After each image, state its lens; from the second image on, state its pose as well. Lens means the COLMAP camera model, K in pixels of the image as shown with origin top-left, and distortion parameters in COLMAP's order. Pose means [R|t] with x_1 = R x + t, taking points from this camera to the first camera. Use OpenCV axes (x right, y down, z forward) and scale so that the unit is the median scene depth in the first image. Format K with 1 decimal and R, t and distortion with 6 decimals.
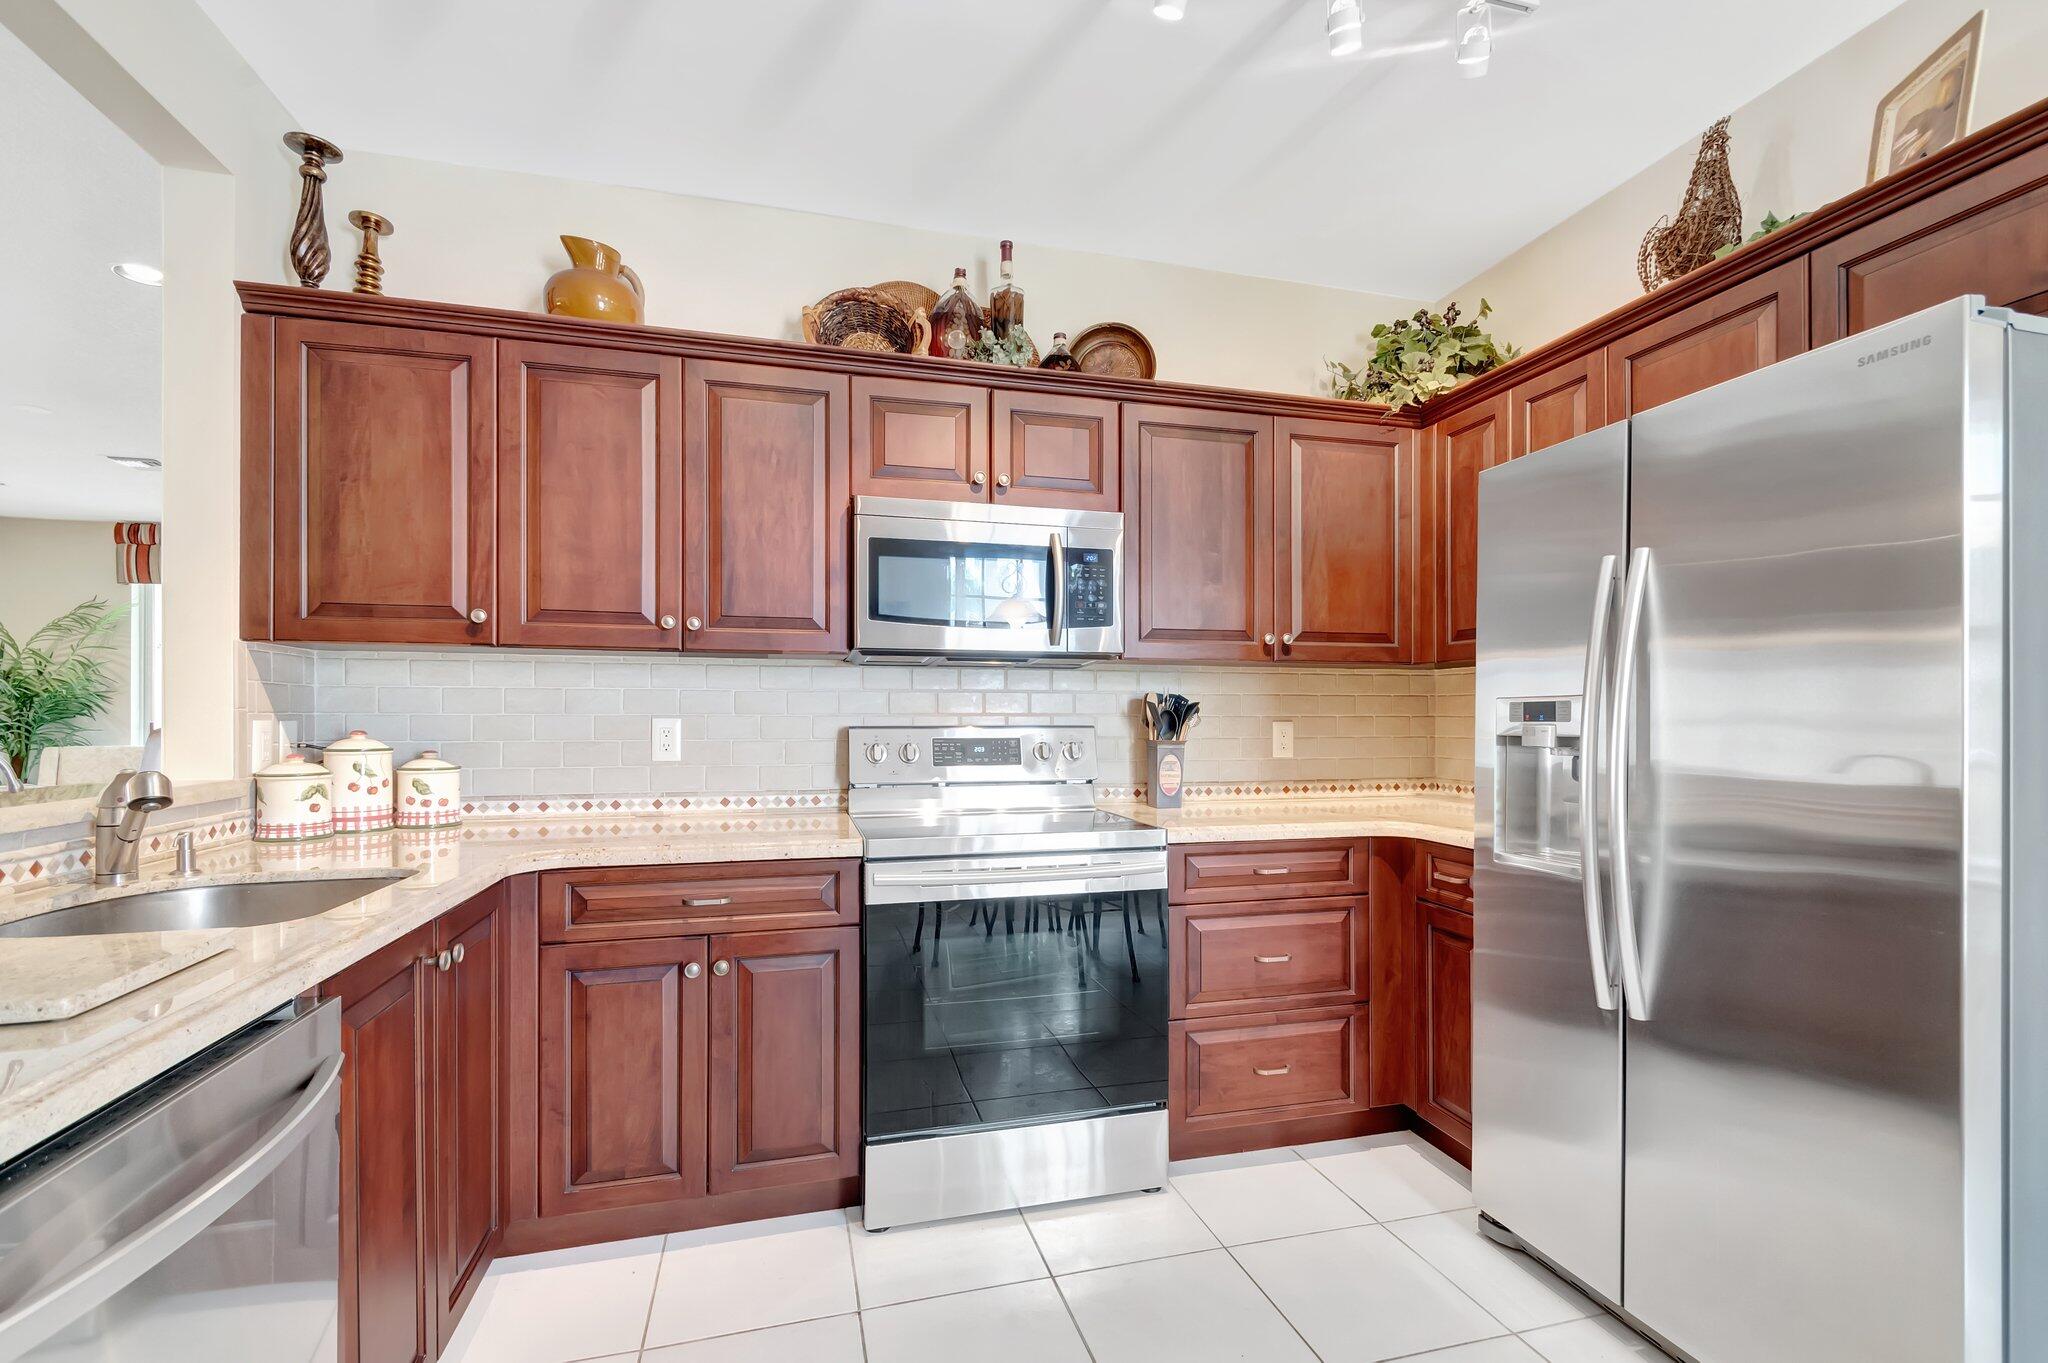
lens RADIAL K [[888.7, 0, 1014.0], [0, 888.7, 712.2], [0, 0, 1]] dist [-0.013579, -0.000665]
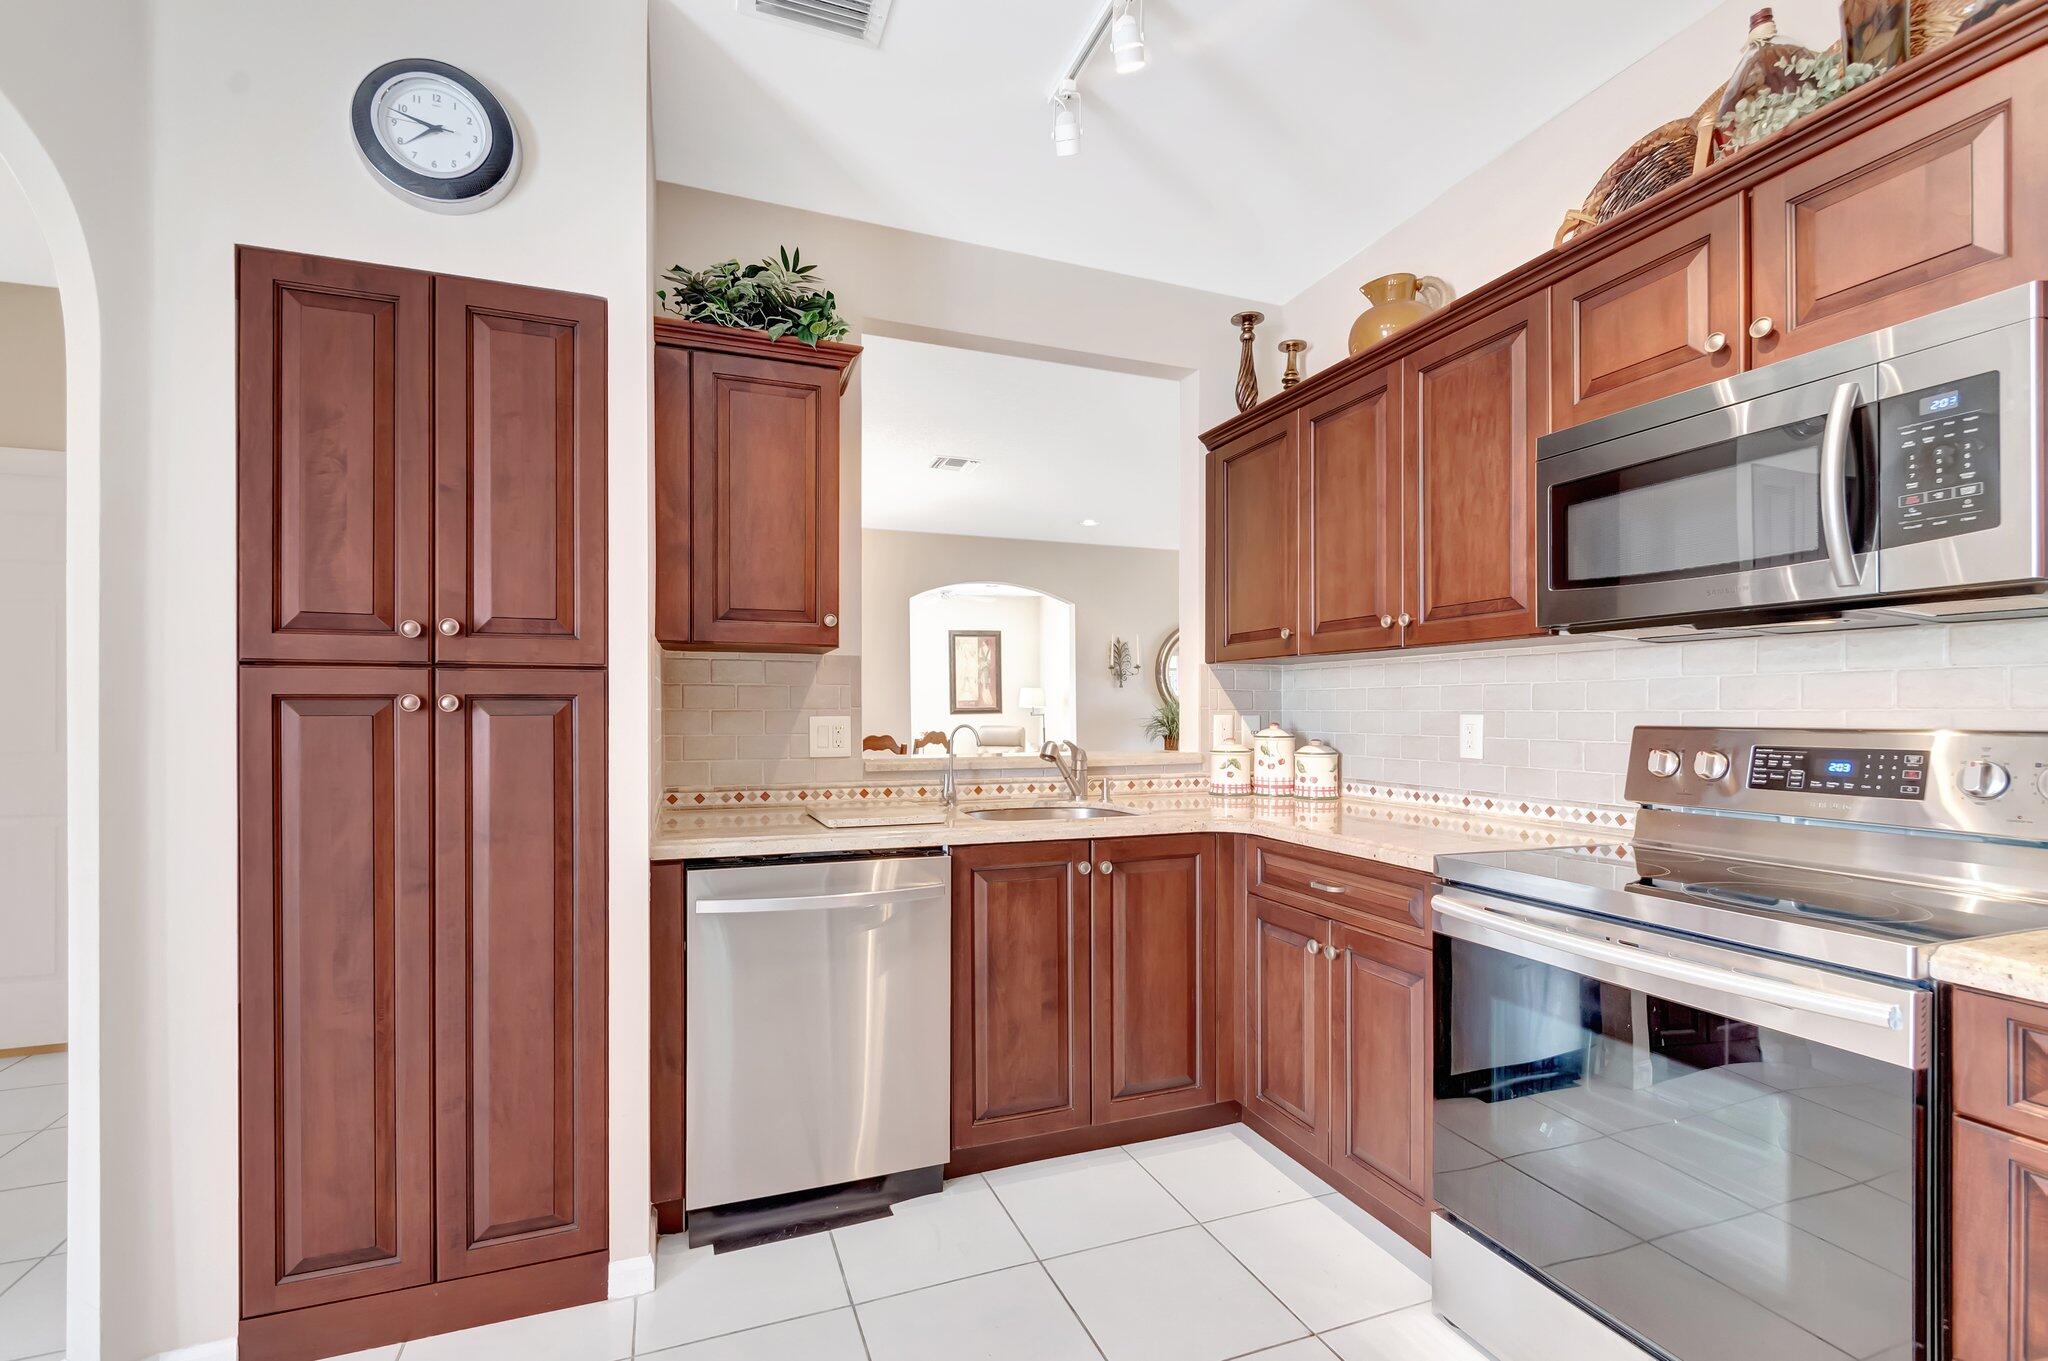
lens RADIAL K [[888.7, 0, 1019.1], [0, 888.7, 699.0], [0, 0, 1]] dist [-0.013579, -0.000665]
pose [[0.090555, -0.014368, -0.995788, 0.577496], [0.004979, 0.999890, -0.013974, 0.001367], [0.995879, -0.003693, 0.090616, 0.457377]]
